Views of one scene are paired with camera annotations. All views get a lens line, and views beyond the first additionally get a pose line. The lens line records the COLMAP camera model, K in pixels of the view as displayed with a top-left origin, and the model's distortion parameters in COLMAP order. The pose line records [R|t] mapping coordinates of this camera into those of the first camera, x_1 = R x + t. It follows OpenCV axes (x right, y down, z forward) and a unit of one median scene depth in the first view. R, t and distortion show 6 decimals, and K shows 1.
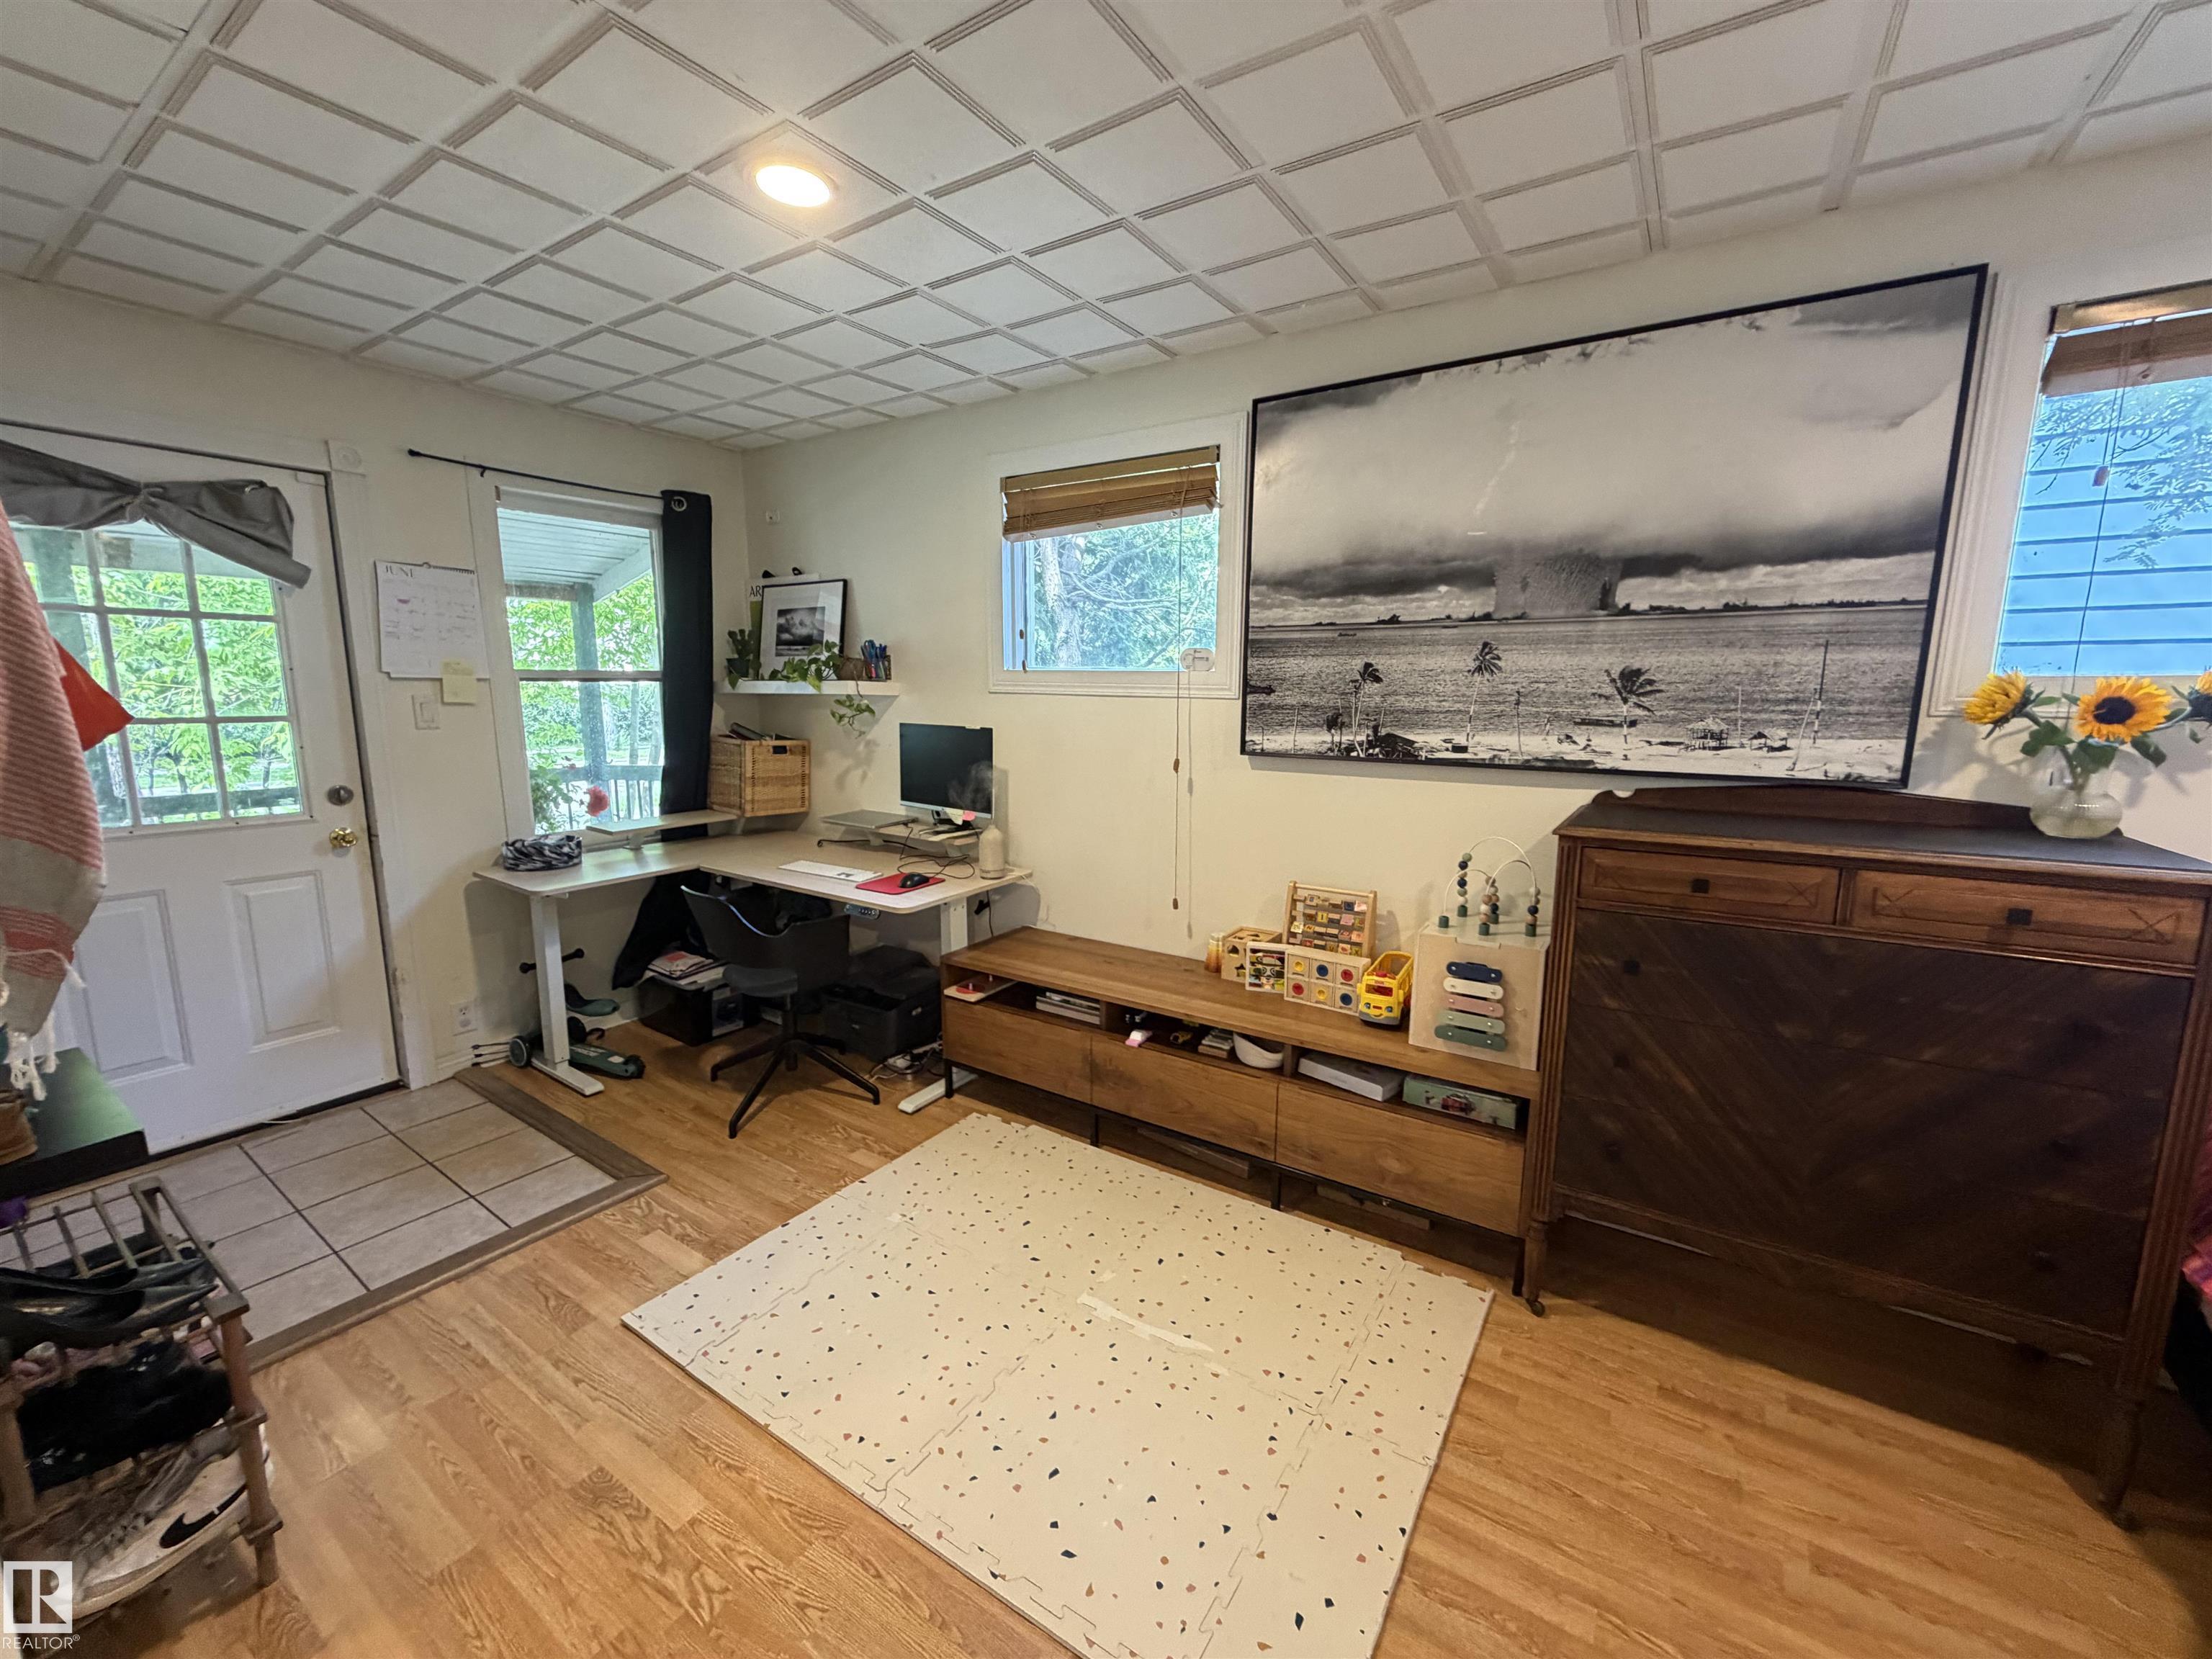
lens RADIAL K [[885.6, 0, 1098.6], [0, 885.6, 831.3], [0, 0, 1]] dist [0.000997, -0.000171]
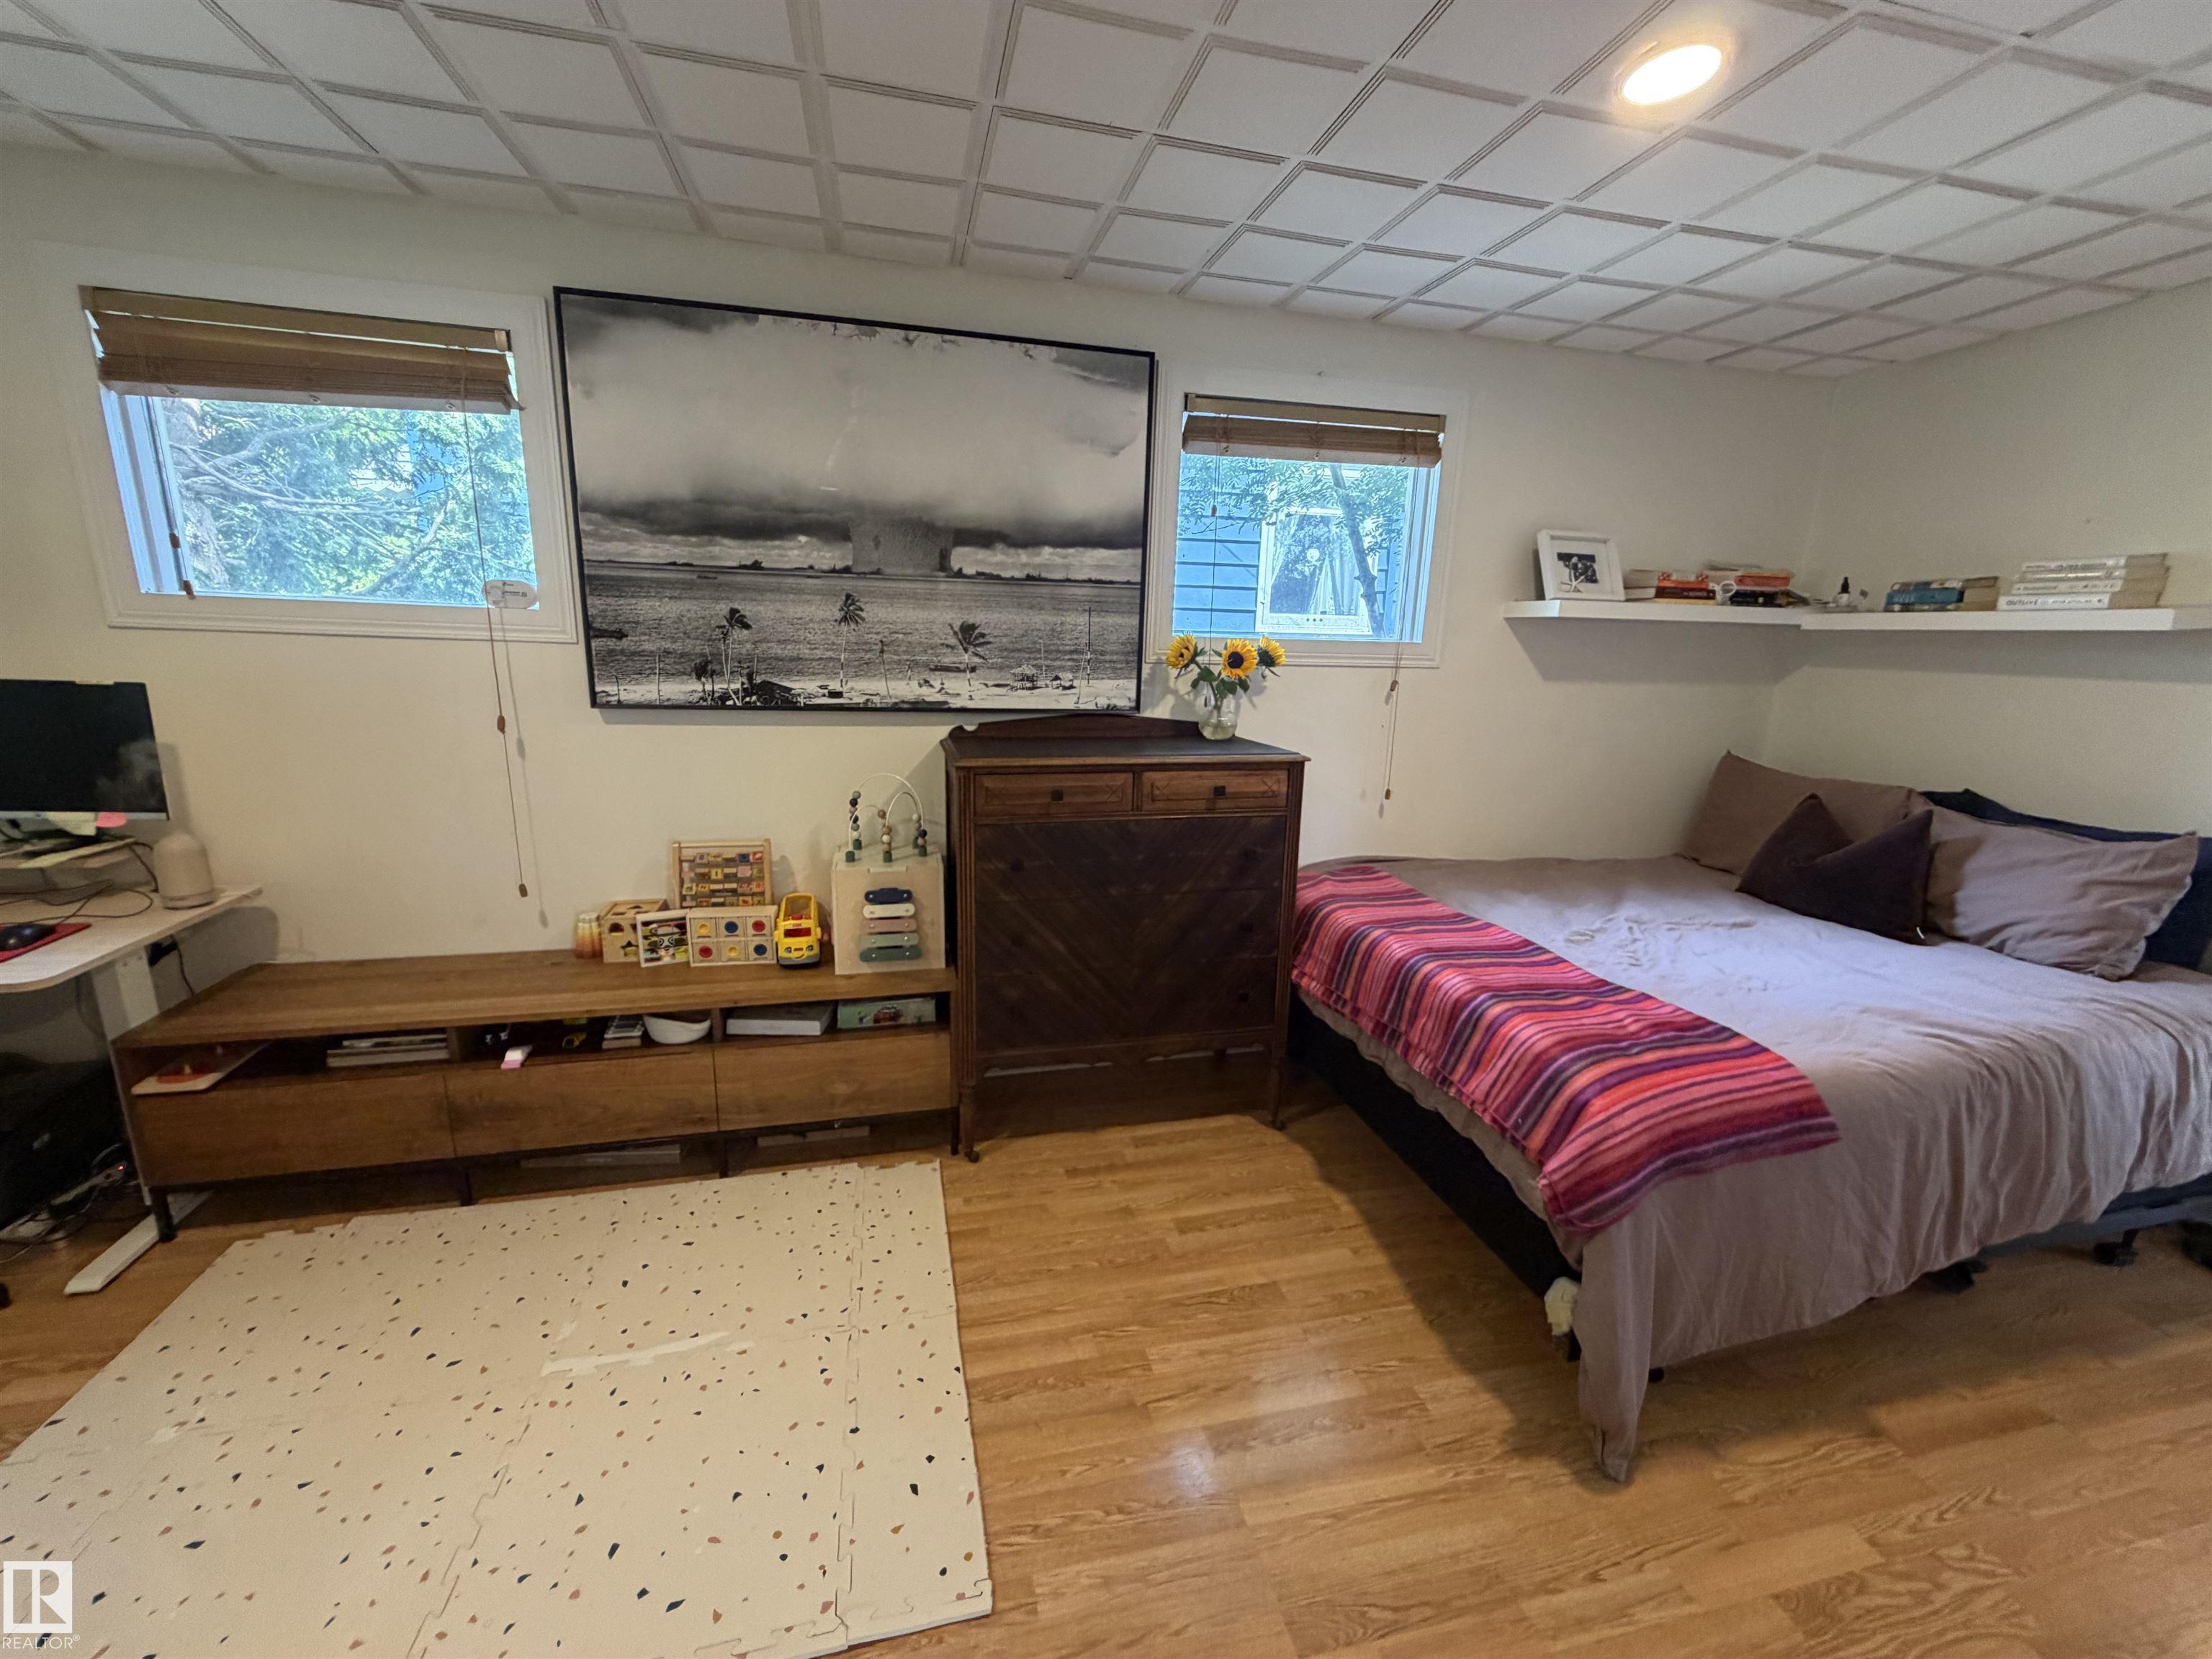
lens RADIAL K [[885.6, 0, 1098.8], [0, 885.6, 831.9], [0, 0, 1]] dist [0.000997, -0.000171]
pose [[0.677908, -0.144772, 0.720751, -0.180593], [0.093970, 0.989440, 0.110358, -0.018583], [-0.729116, -0.007084, 0.684353, 0.042566]]
